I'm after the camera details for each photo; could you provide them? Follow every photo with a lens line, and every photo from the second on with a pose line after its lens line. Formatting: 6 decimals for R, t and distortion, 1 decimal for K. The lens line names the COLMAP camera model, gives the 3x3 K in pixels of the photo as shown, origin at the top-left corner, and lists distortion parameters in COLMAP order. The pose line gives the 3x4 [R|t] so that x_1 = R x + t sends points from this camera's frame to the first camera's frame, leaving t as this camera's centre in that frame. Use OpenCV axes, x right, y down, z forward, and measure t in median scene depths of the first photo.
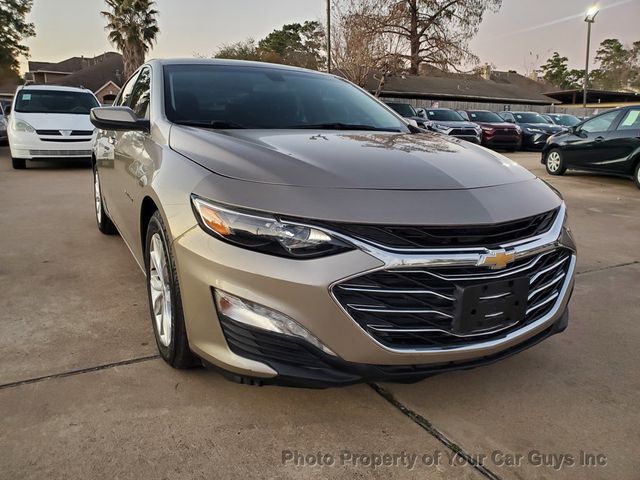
lens RADIAL K [[495.2, 0, 320.0], [0, 495.2, 240.0], [0, 0, 1]] dist [0.007339, 0.016569]
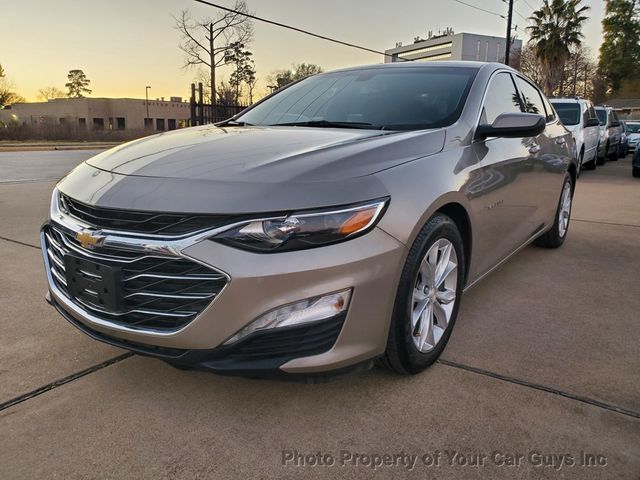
lens RADIAL K [[496.8, 0, 314.3], [0, 496.8, 241.6], [0, 0, 1]] dist [-0.002623, 0.033507]
pose [[0.449374, 0.186125, -0.873739, 0.221131], [-0.208592, 0.972881, 0.099963, -0.023868], [0.868650, 0.137334, 0.476012, 0.134160]]
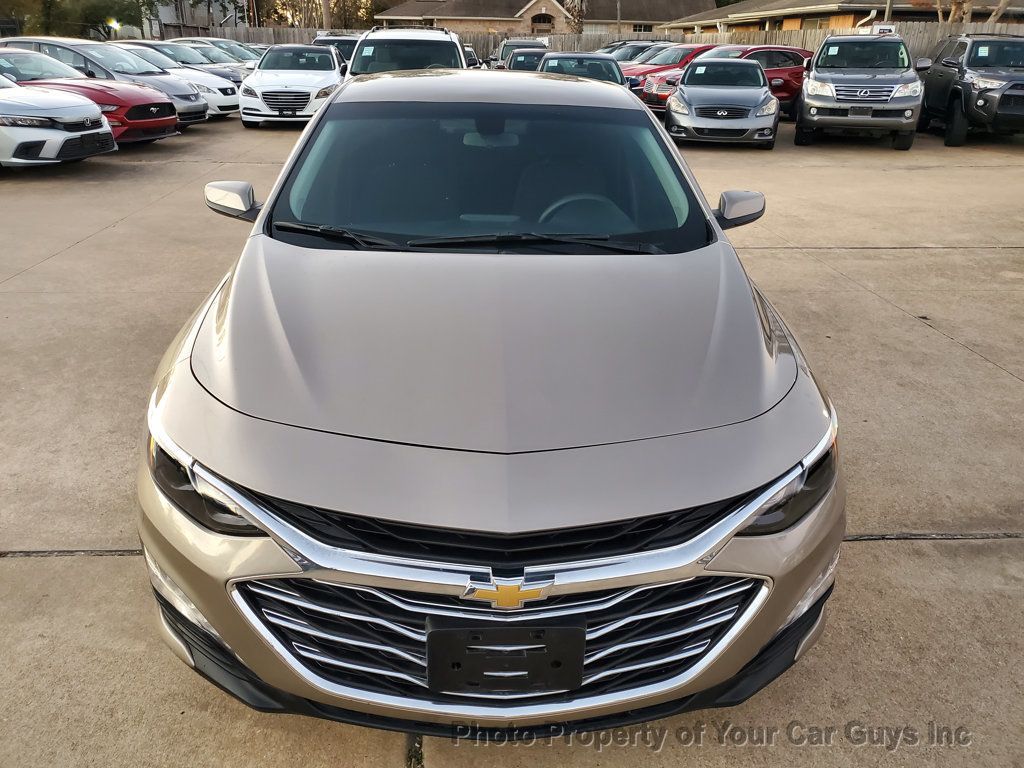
lens RADIAL K [[792.3, 0, 512.0], [0, 792.3, 384.0], [0, 0, 1]] dist [0.007339, 0.016569]
pose [[0.905310, 0.166321, -0.390833, 0.100996], [-0.100710, 0.977960, 0.182897, -0.055119], [0.412638, -0.126217, 0.902108, 0.027363]]
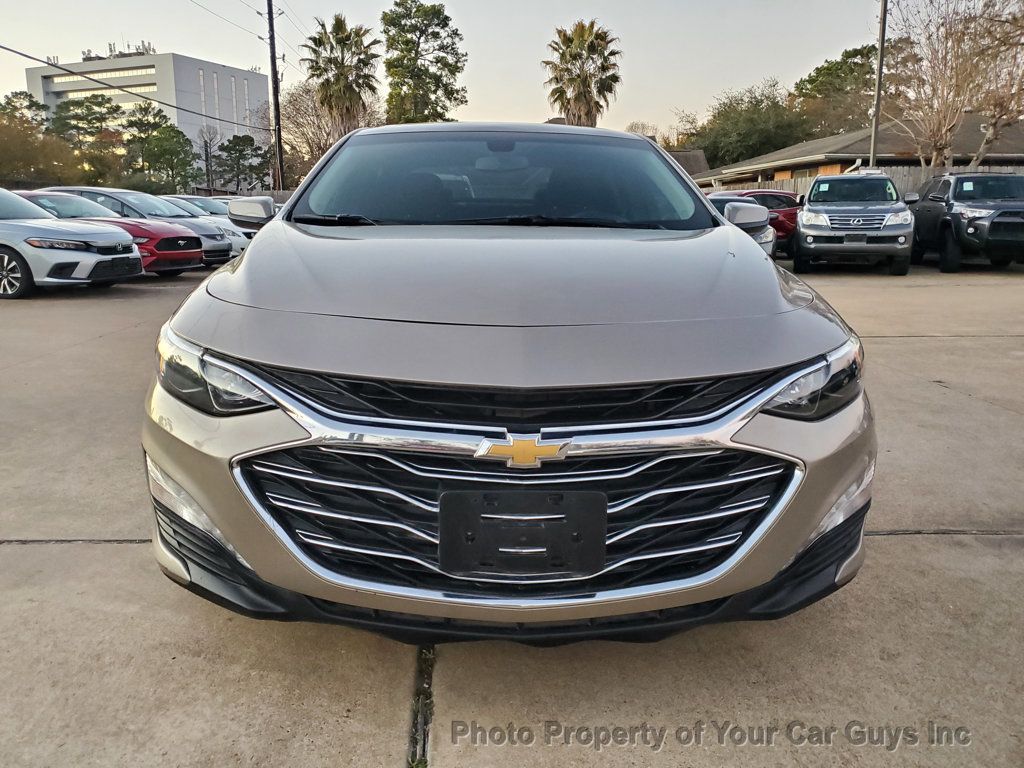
lens RADIAL K [[794.8, 0, 502.9], [0, 794.8, 386.6], [0, 0, 1]] dist [-0.002623, 0.033507]
pose [[0.896837, 0.079737, -0.435116, 0.105606], [-0.090533, 0.995885, -0.004101, -0.004103], [0.432998, 0.043071, 0.900365, 0.026695]]
